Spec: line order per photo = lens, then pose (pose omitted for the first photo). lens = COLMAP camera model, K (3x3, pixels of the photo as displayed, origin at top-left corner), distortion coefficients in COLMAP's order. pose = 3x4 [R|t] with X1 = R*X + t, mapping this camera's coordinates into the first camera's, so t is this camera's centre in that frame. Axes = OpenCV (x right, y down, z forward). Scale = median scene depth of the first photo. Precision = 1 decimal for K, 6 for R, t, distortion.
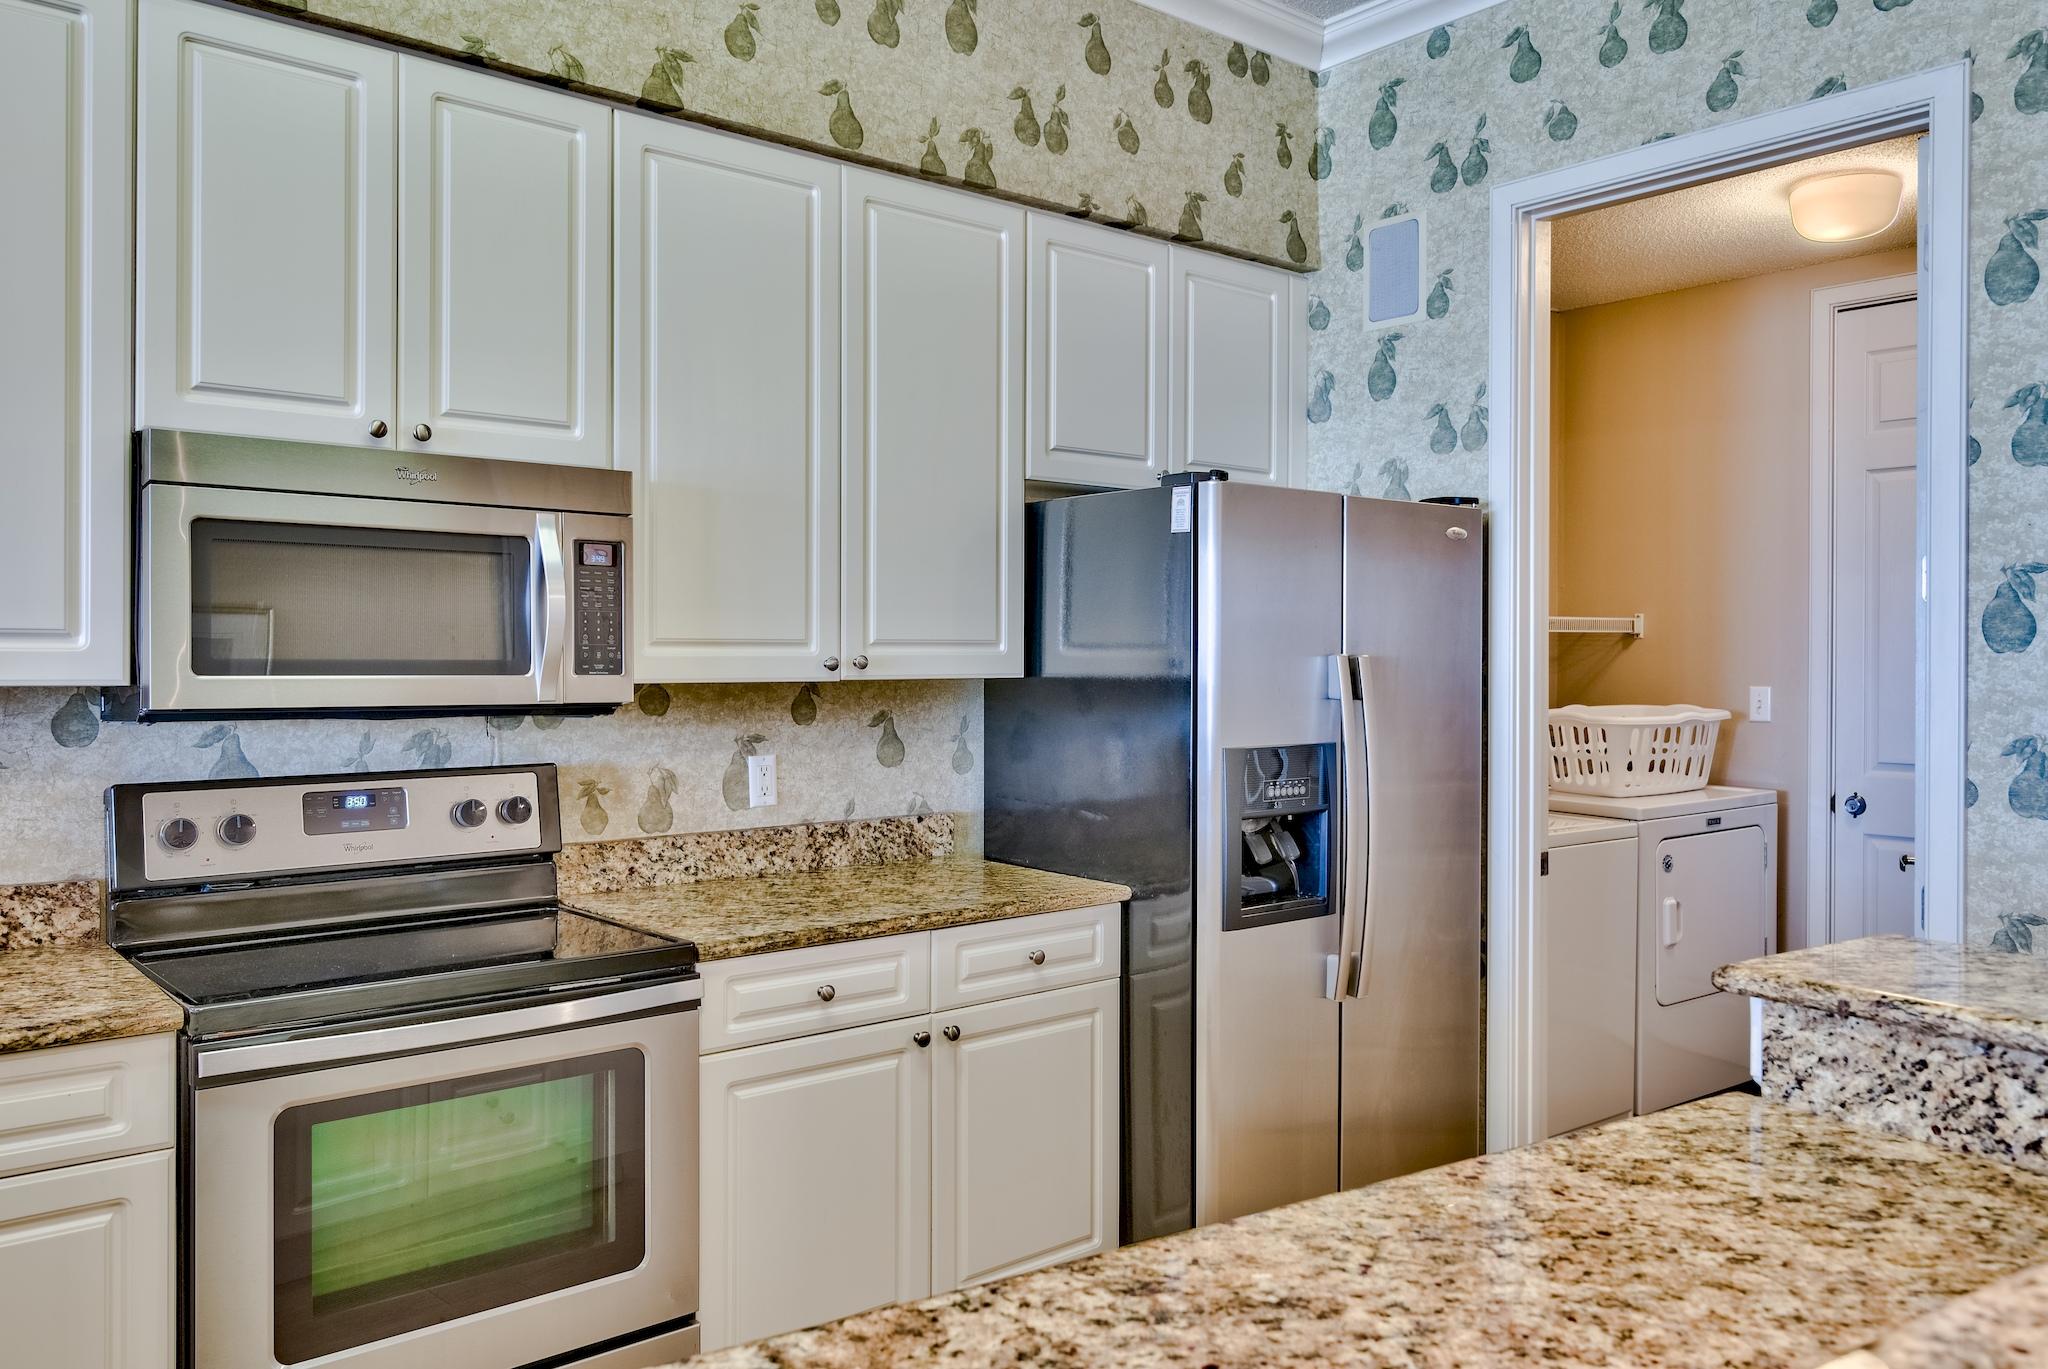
lens RADIAL K [[1446.5, 0, 1060.3], [0, 1446.5, 662.4], [0, 0, 1]] dist [0.000493, -0.000493]
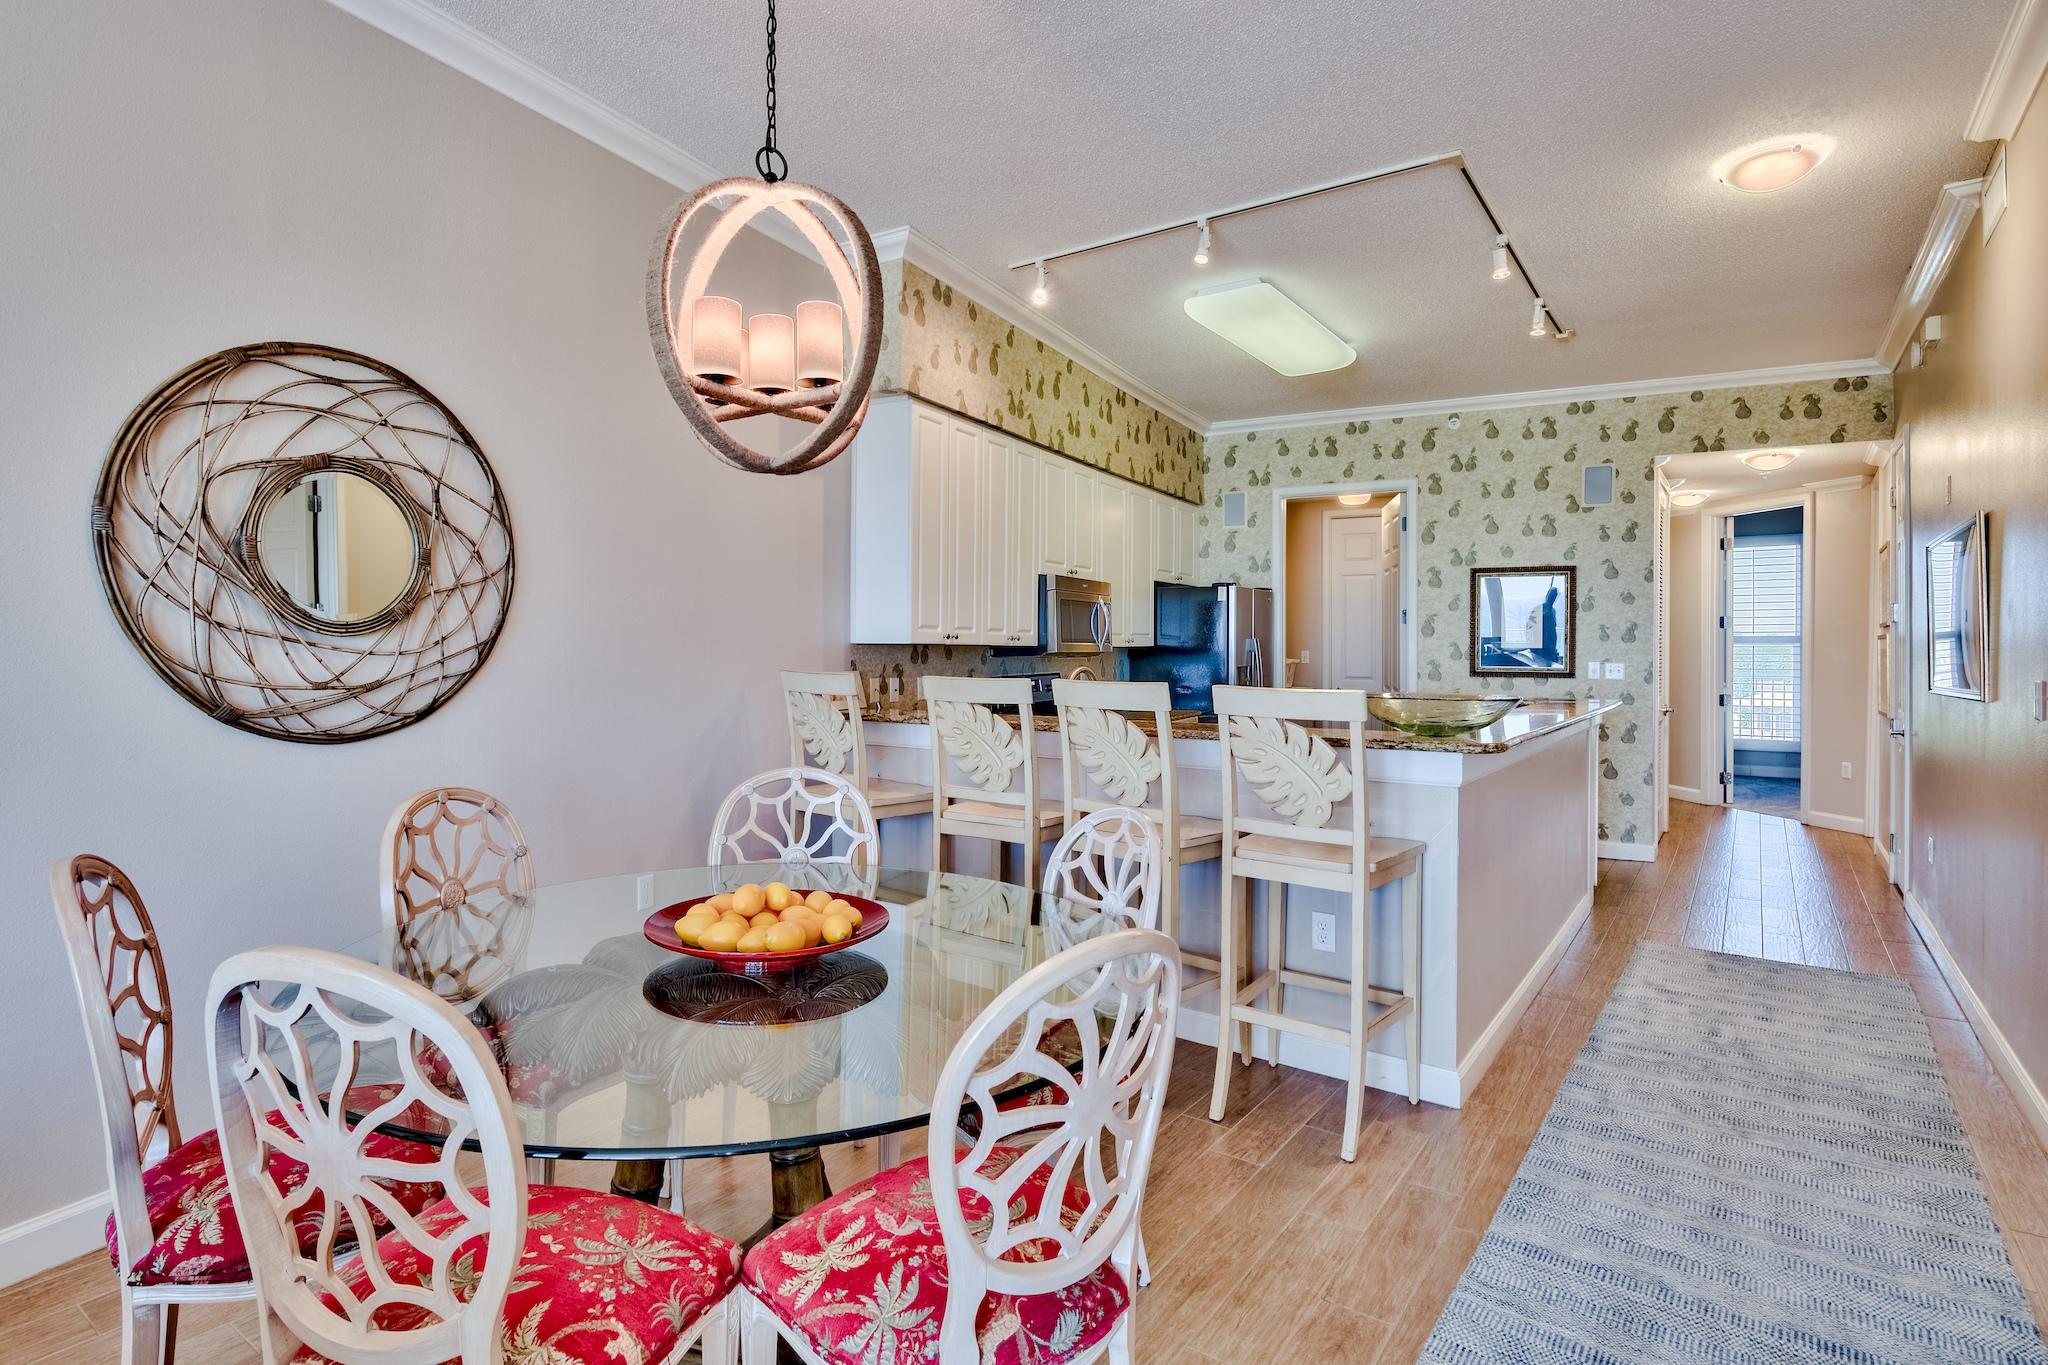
lens RADIAL K [[986.2, 0, 1024.3], [0, 986.2, 648.0], [0, 0, 1]] dist [-0.001747, -0.000179]
pose [[0.930385, -0.003488, 0.366568, -1.081344], [0.004134, 0.999991, -0.000975, 0.015886], [-0.366561, 0.002422, 0.930391, -0.856894]]
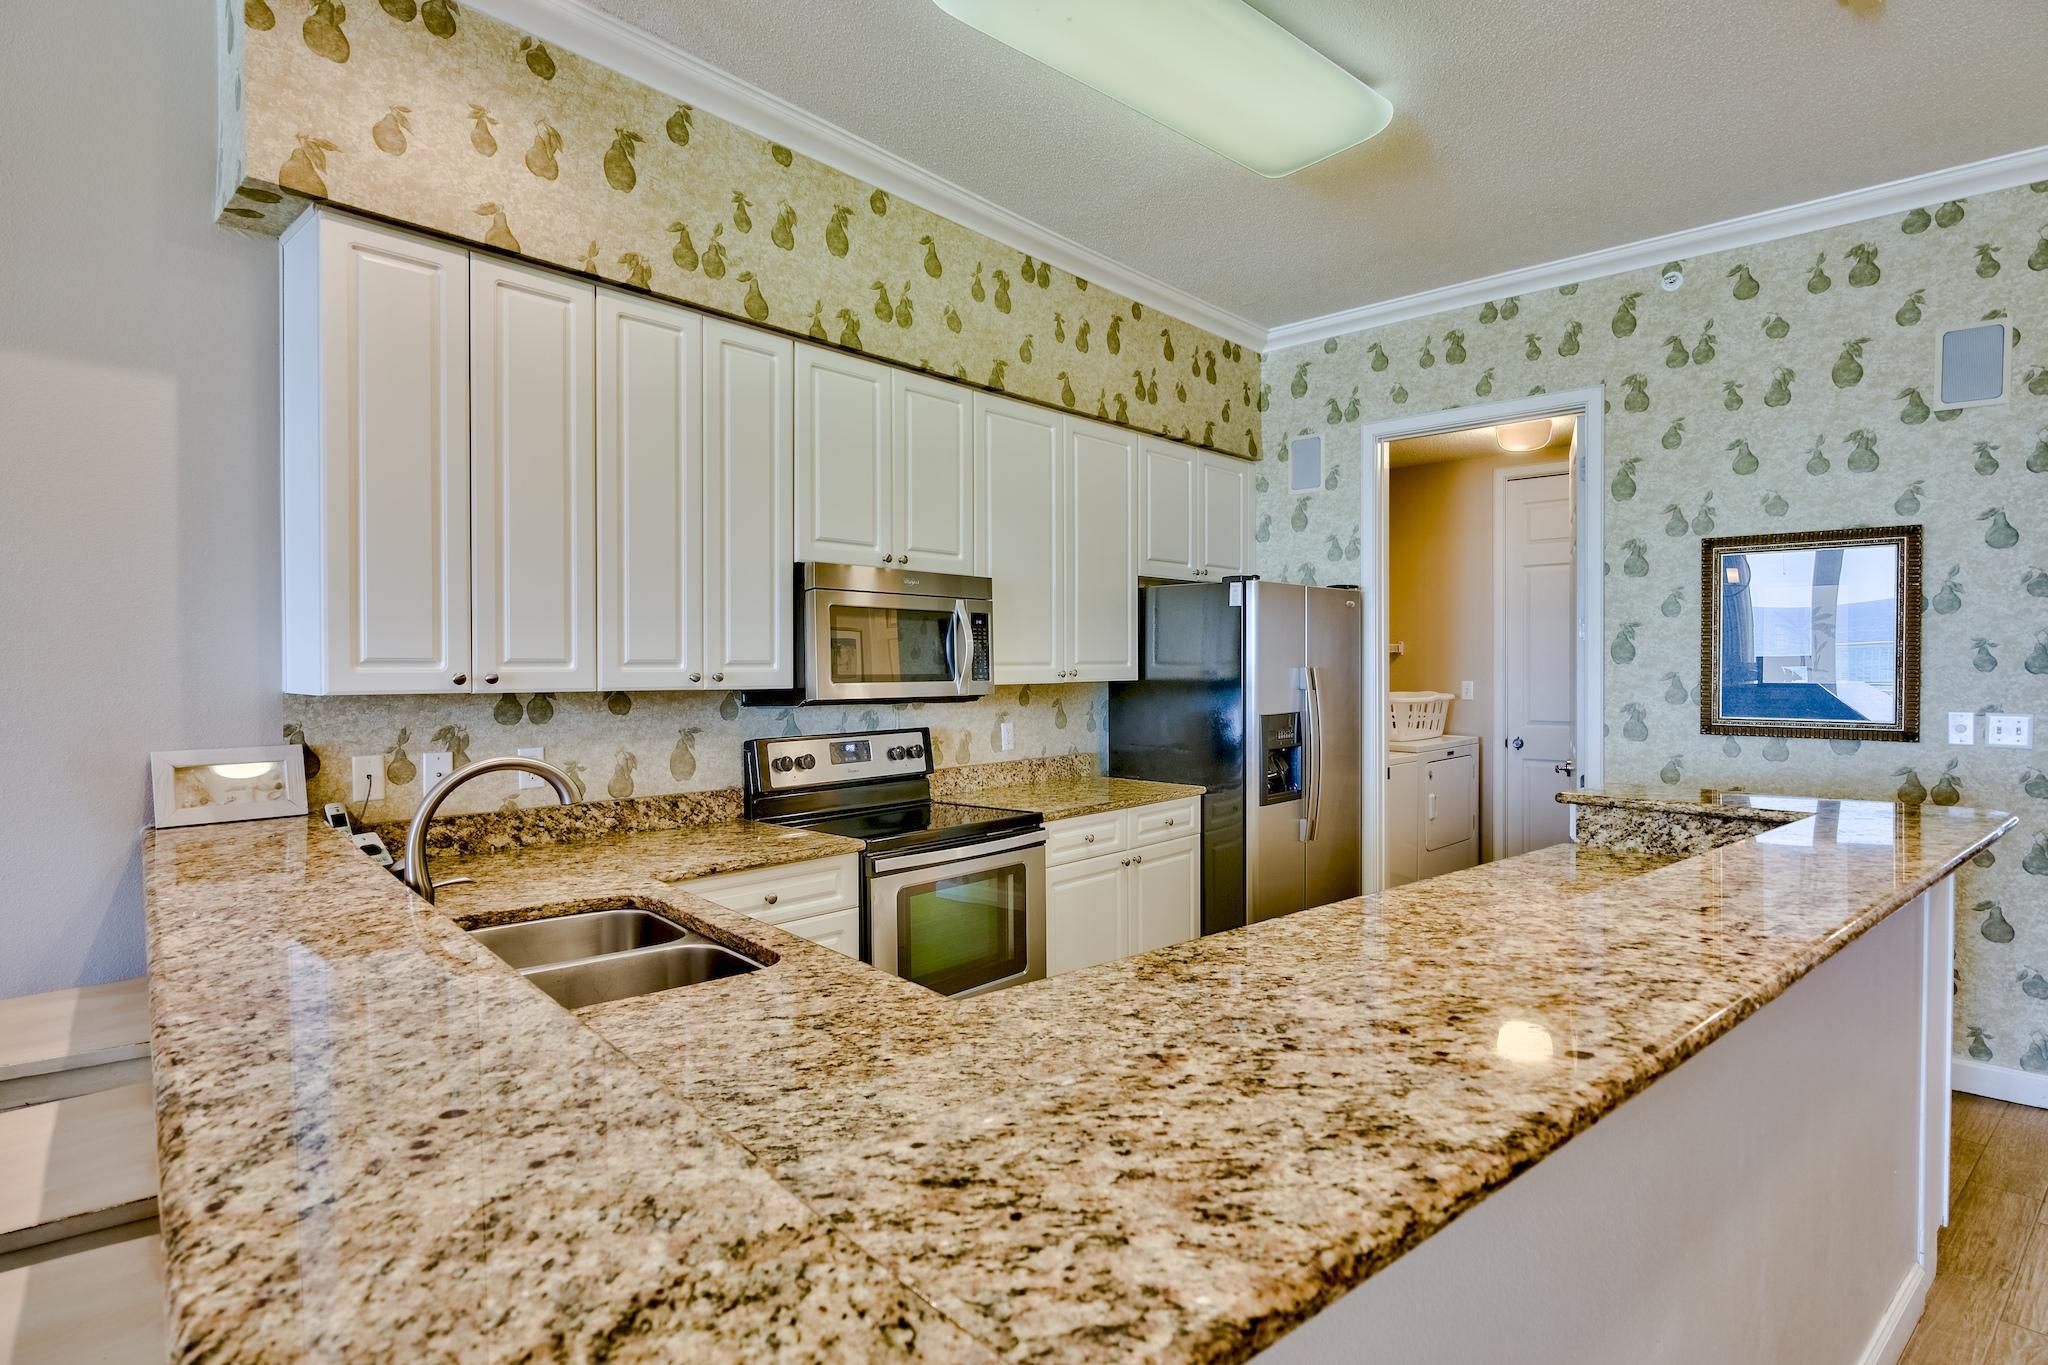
lens RADIAL K [[1001.6, 0, 1056.8], [0, 1001.6, 677.1], [0, 0, 1]] dist [-0.004224, -0.000625]
pose [[0.990262, -0.009442, 0.138896, -0.328332], [0.008308, 0.999927, 0.008745, -0.006161], [-0.138969, -0.007506, 0.990268, -0.301765]]
